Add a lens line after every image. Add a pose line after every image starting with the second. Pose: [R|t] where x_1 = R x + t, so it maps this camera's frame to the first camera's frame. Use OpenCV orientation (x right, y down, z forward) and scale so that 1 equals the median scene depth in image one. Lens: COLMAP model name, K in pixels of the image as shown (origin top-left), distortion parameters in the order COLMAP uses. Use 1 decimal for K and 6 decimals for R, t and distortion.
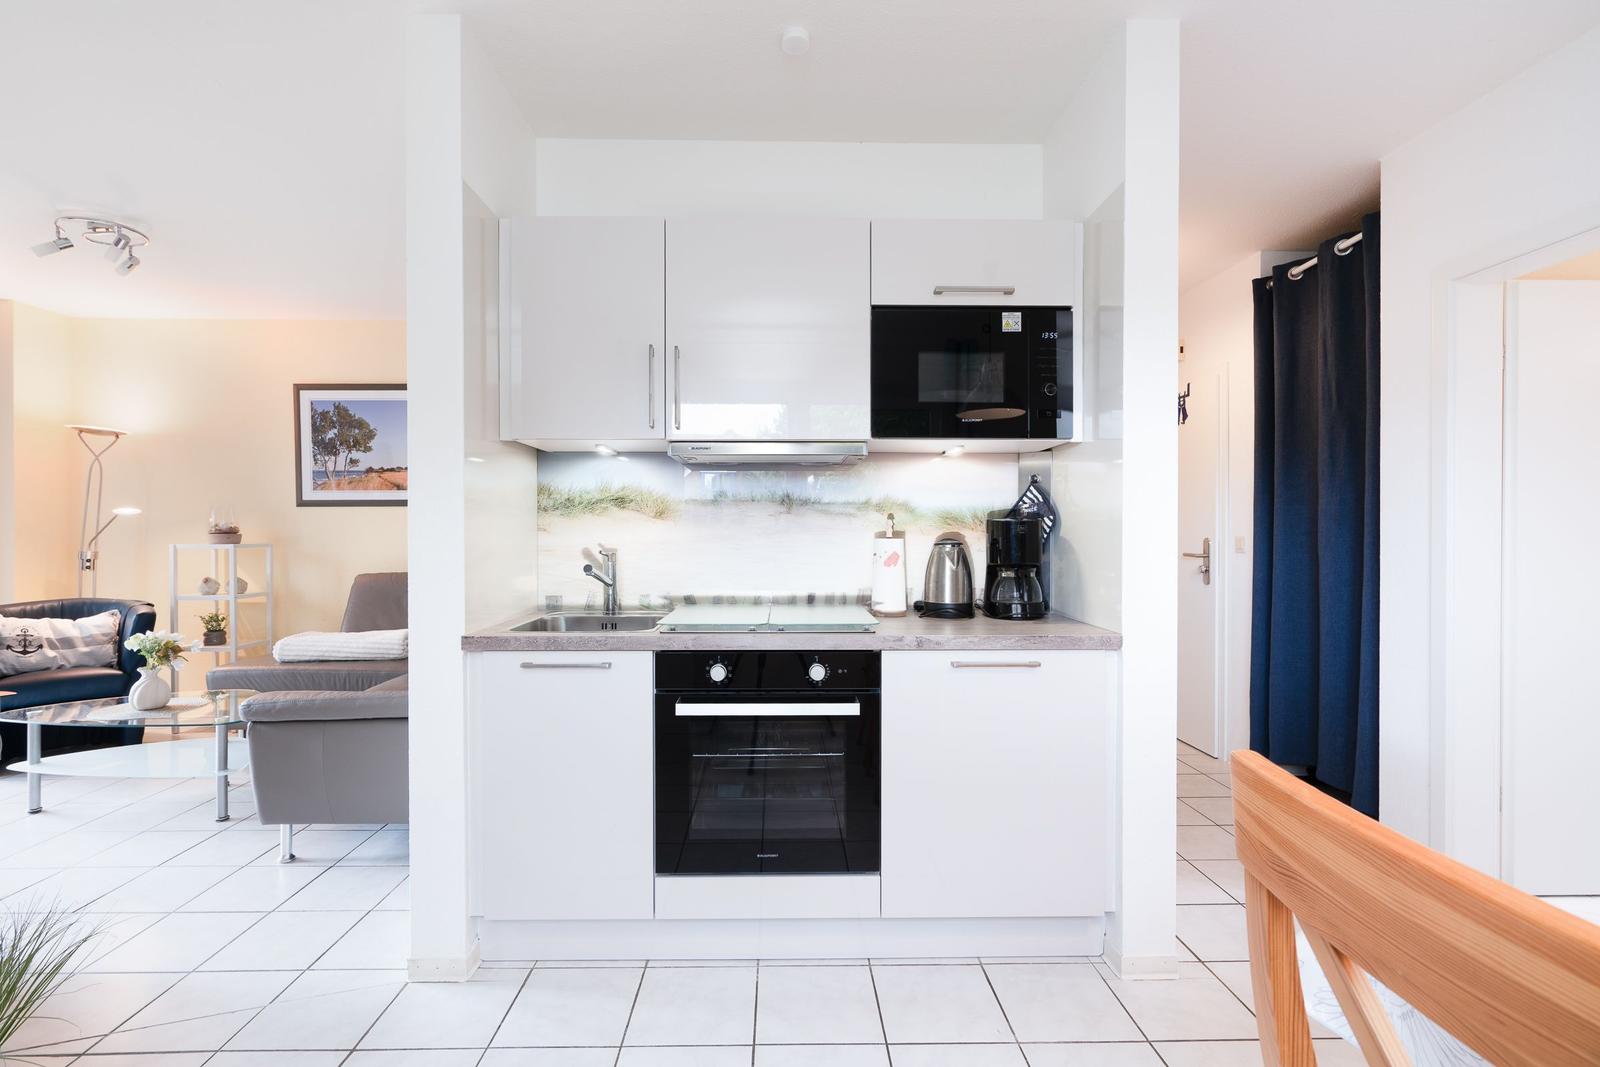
lens RADIAL K [[729.4, 0, 792.3], [0, 729.4, 536.2], [0, 0, 1]] dist [-0.007681, 0.003376]
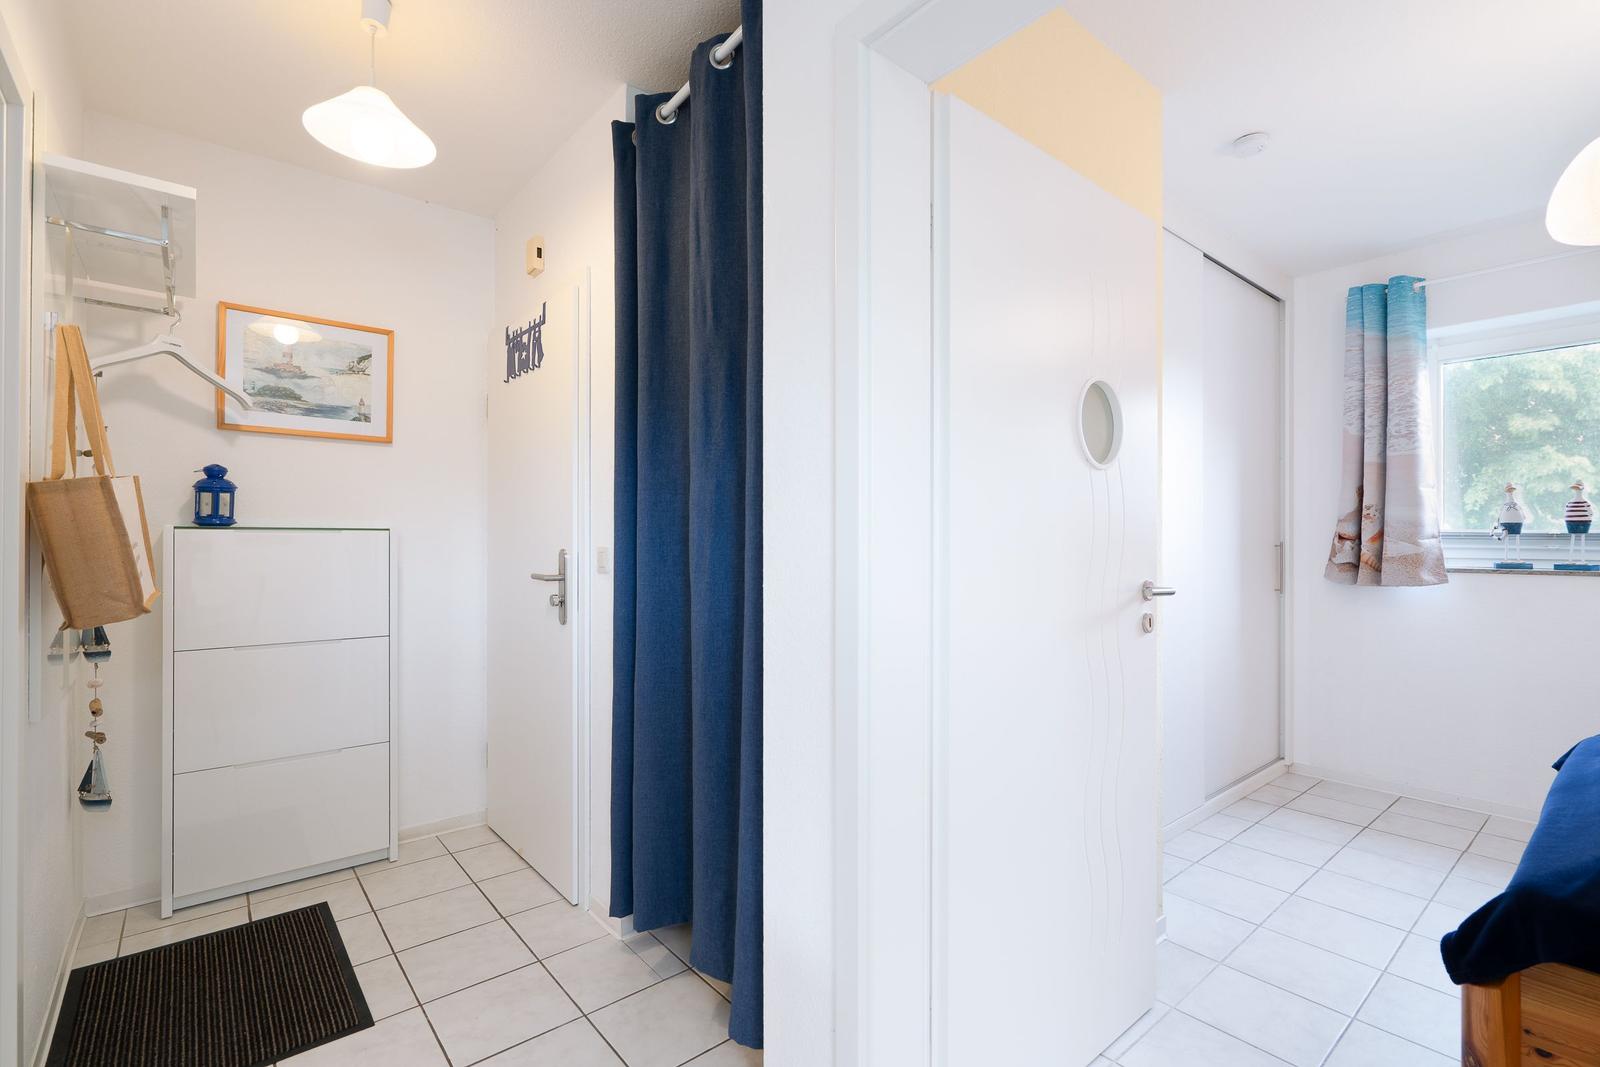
lens RADIAL K [[729.4, 0, 811.5], [0, 729.4, 539.4], [0, 0, 1]] dist [-0.007681, 0.003376]
pose [[0.778059, -0.000651, 0.628191, 0.519395], [0.003575, 0.999988, -0.003392, -0.004328], [-0.628181, 0.004885, 0.778052, 0.581383]]
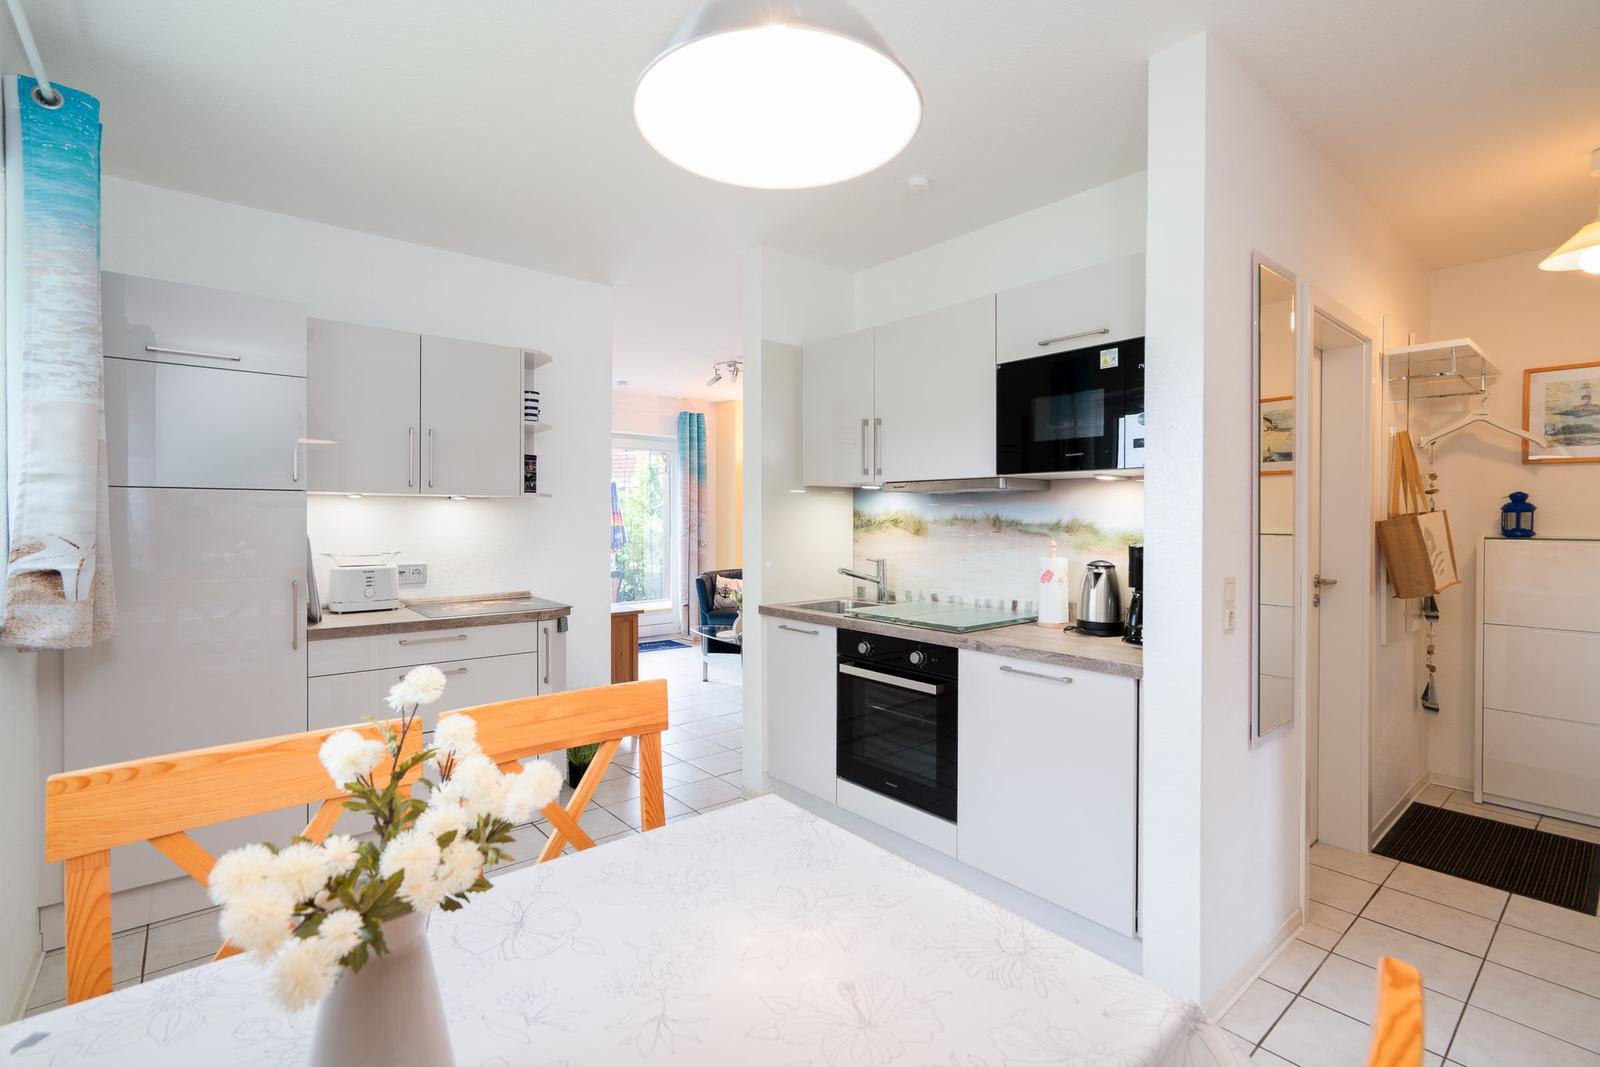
lens RADIAL K [[729.4, 0, 786.6], [0, 729.4, 521.4], [0, 0, 1]] dist [-0.007681, 0.003376]
pose [[0.617609, 0.003655, -0.786477, 0.720461], [-0.005105, 0.999987, 0.000638, -0.049000], [0.786469, 0.003621, 0.617620, -0.013073]]
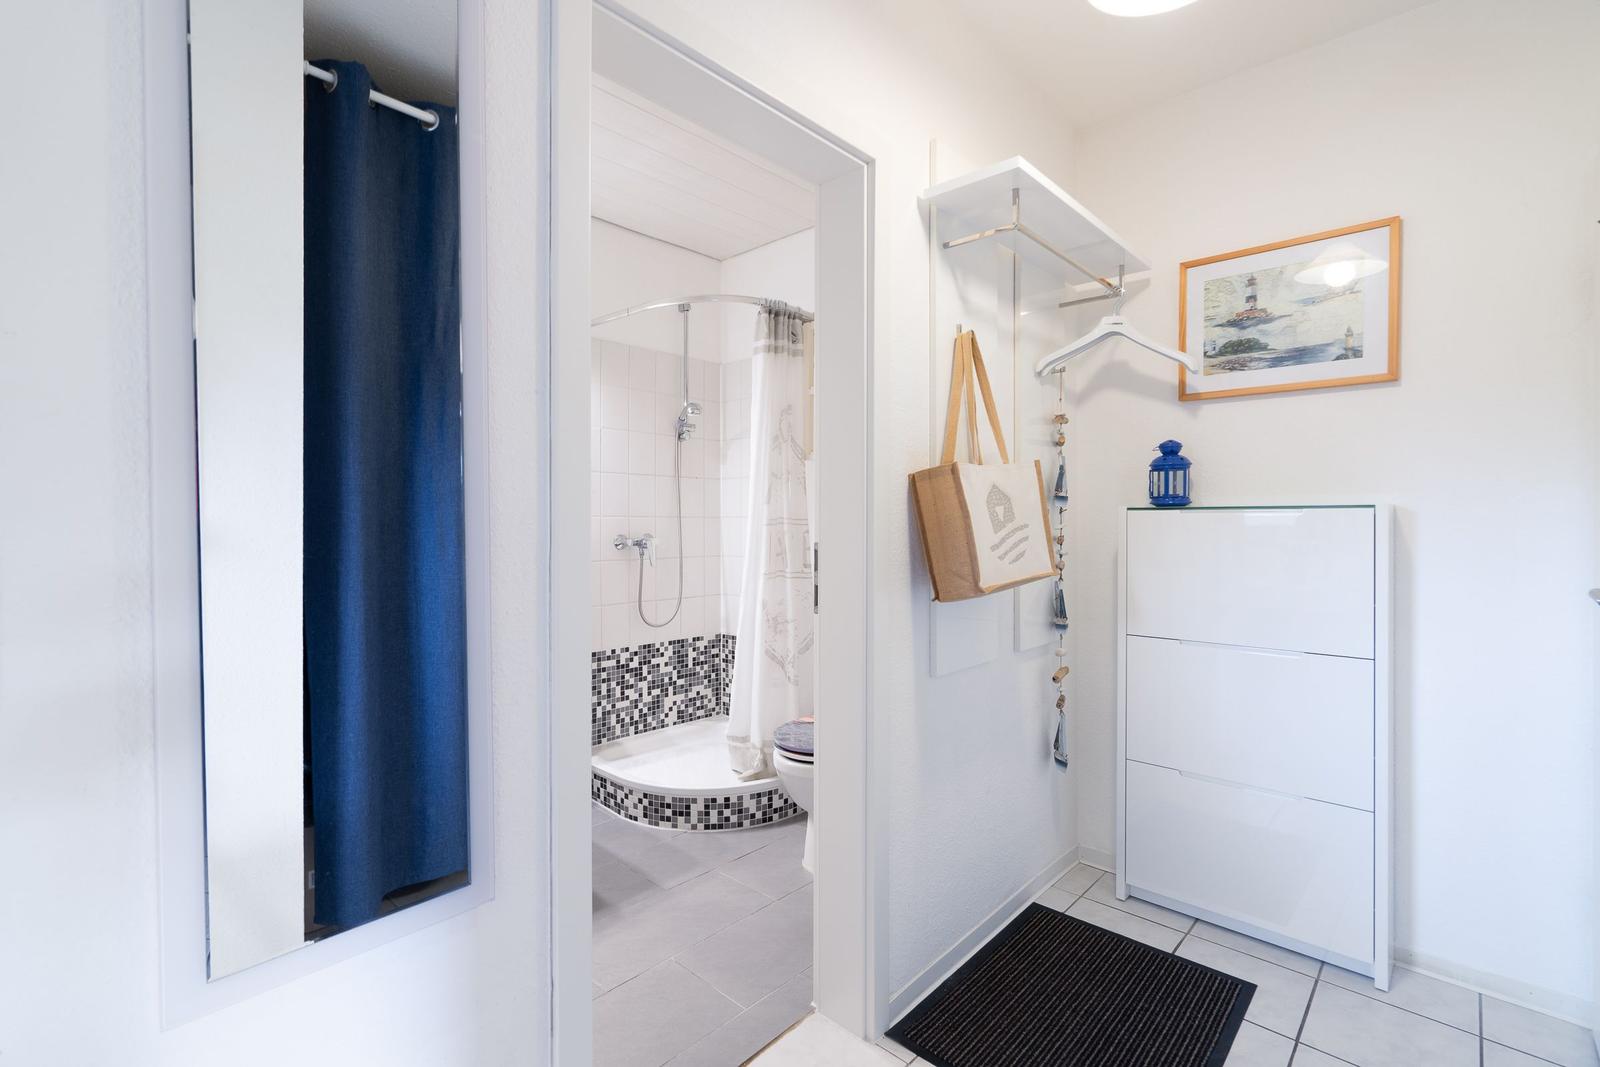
lens RADIAL K [[729.4, 0, 770.5], [0, 729.4, 522.7], [0, 0, 1]] dist [-0.007681, 0.003376]
pose [[0.706310, -0.001293, -0.707902, 0.789792], [-0.000674, 0.999997, -0.002499, -0.005590], [0.707903, 0.002243, 0.706307, 0.838559]]
